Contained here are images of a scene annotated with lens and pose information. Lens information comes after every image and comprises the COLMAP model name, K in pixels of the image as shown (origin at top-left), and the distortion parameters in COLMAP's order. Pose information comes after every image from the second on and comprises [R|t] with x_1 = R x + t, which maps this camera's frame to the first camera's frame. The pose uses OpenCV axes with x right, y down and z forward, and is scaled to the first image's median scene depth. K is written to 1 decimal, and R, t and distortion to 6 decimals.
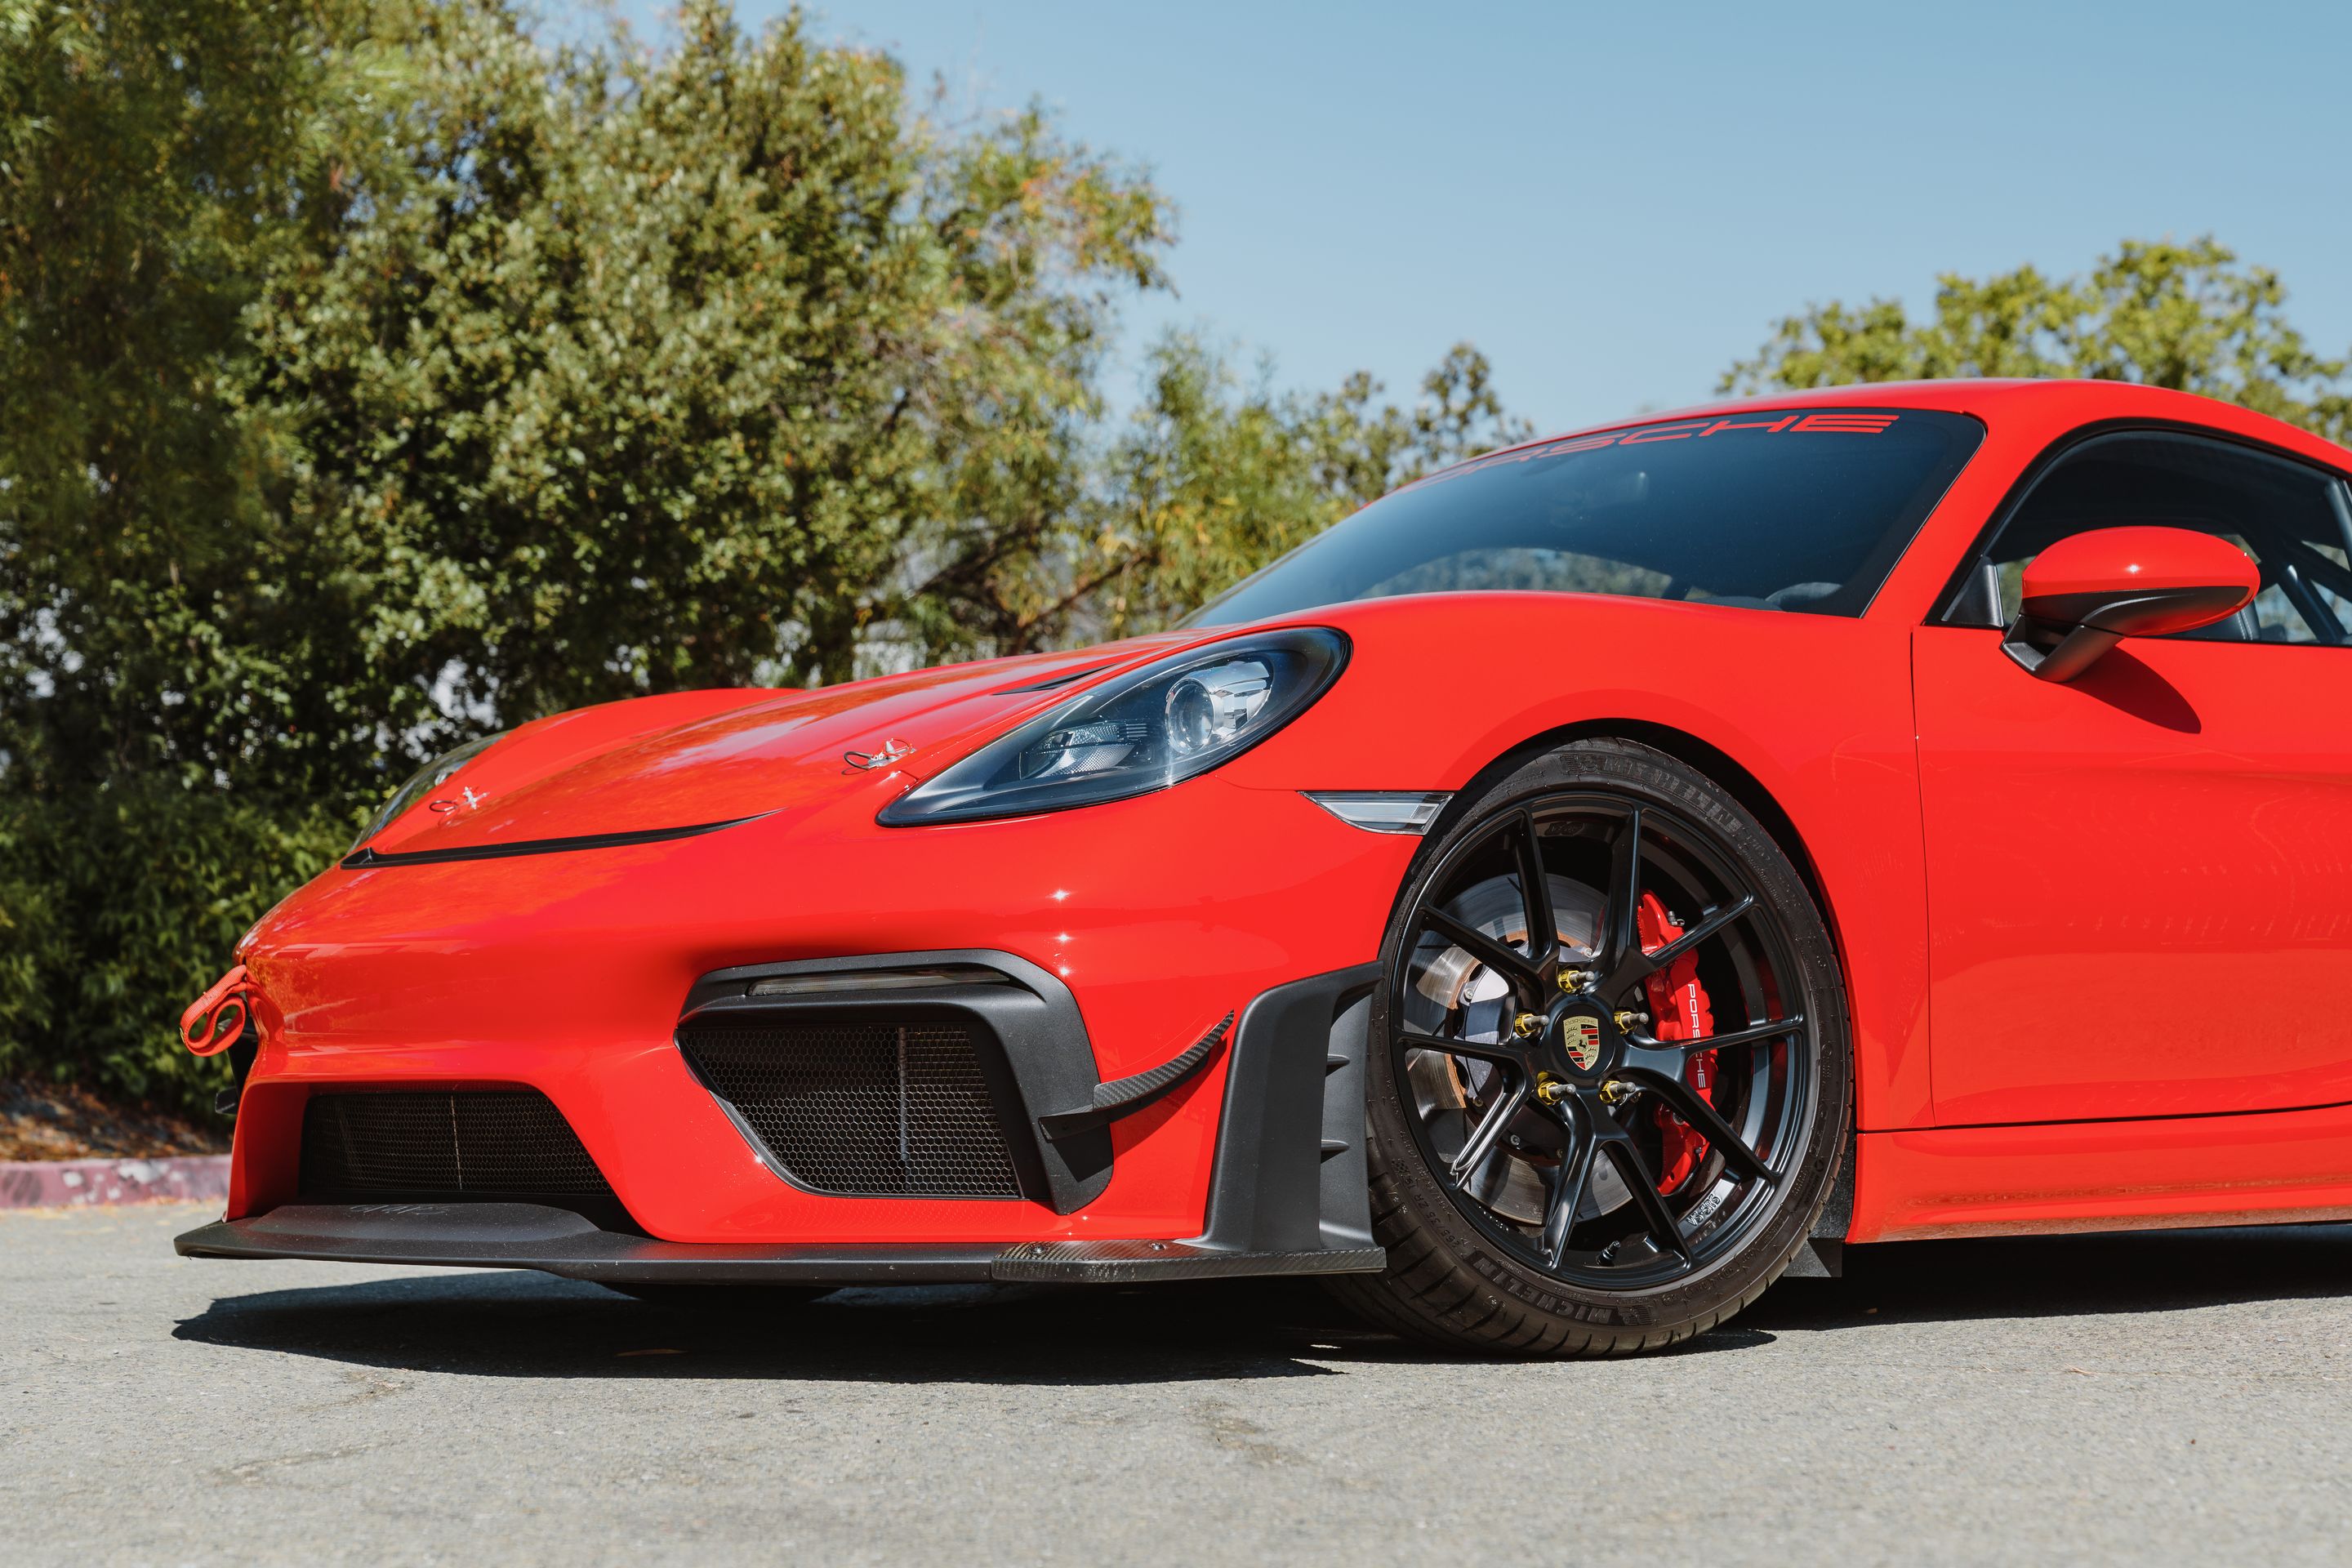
lens RADIAL K [[3633.5, 0, 1175.9], [0, 3633.5, 839.2], [0, 0, 1]] dist [0.008684, -0.008125]
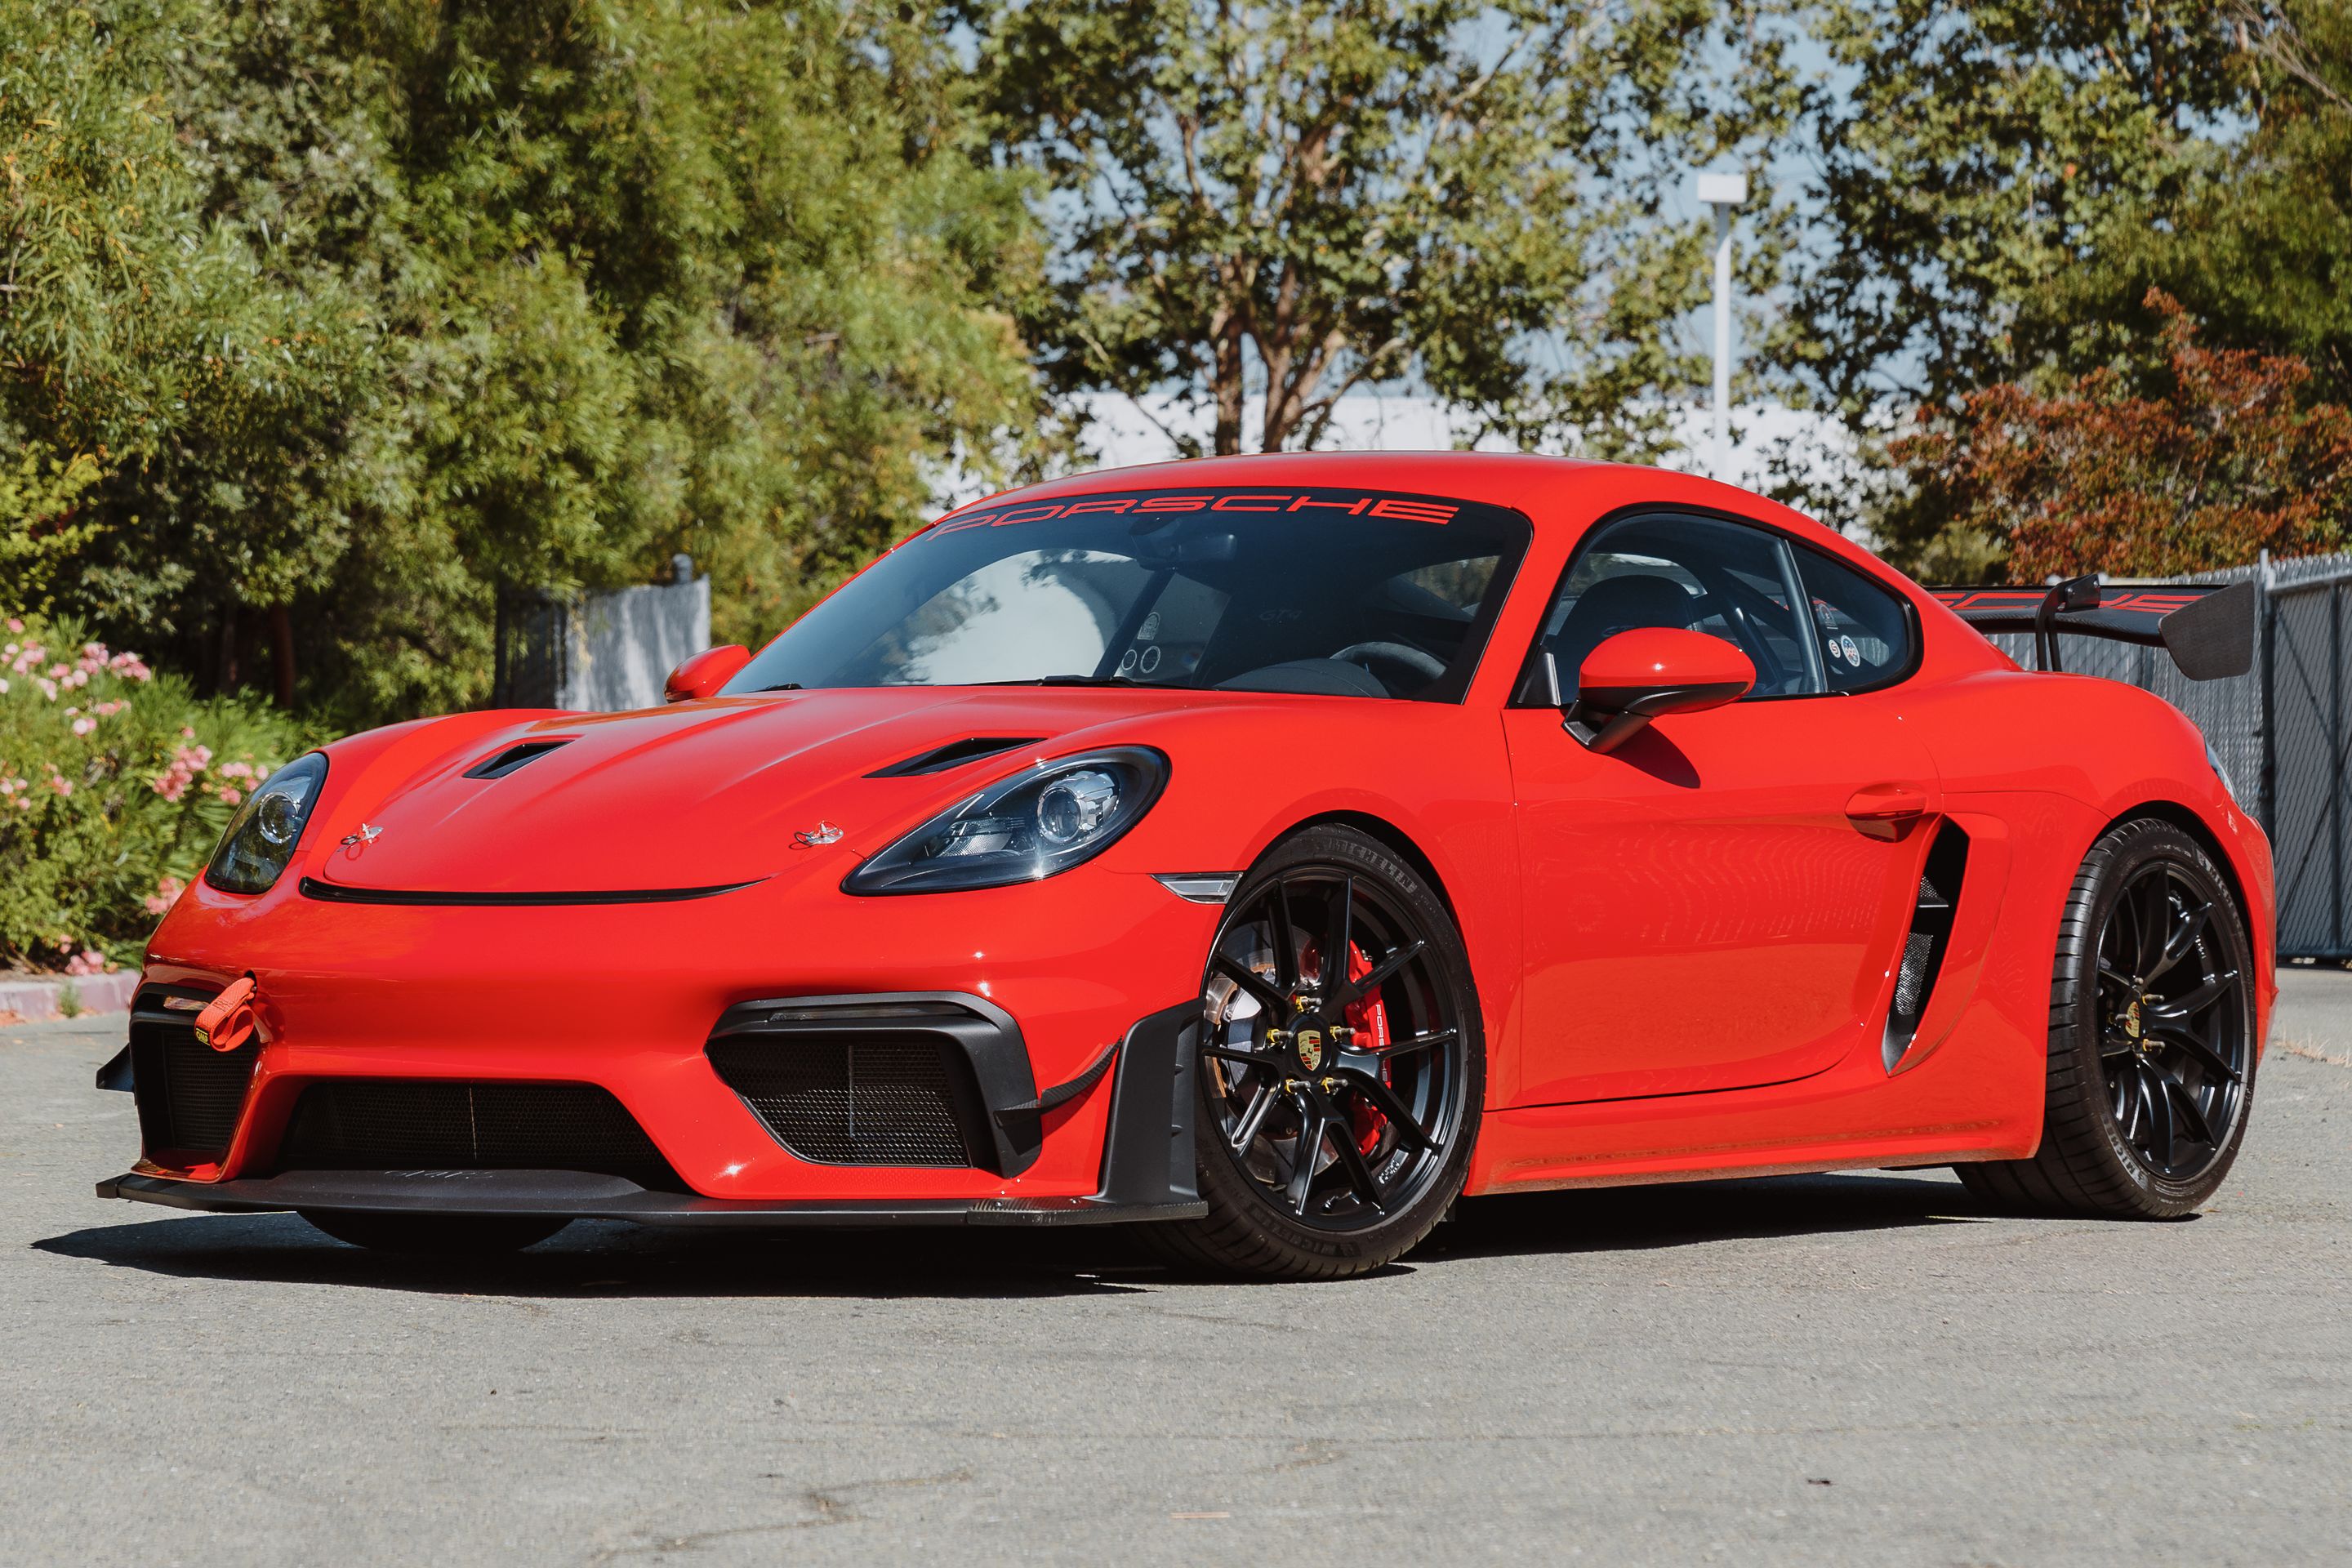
lens RADIAL K [[7590.4, 0, 1177.7], [0, 7590.4, 785.1], [0, 0, 1]] dist [-0.014164, 0.086892]
pose [[0.955165, 0.011854, 0.295836, -0.776803], [-0.029154, 0.998108, 0.054136, -0.195061], [-0.294634, -0.060334, 0.953704, -1.685834]]
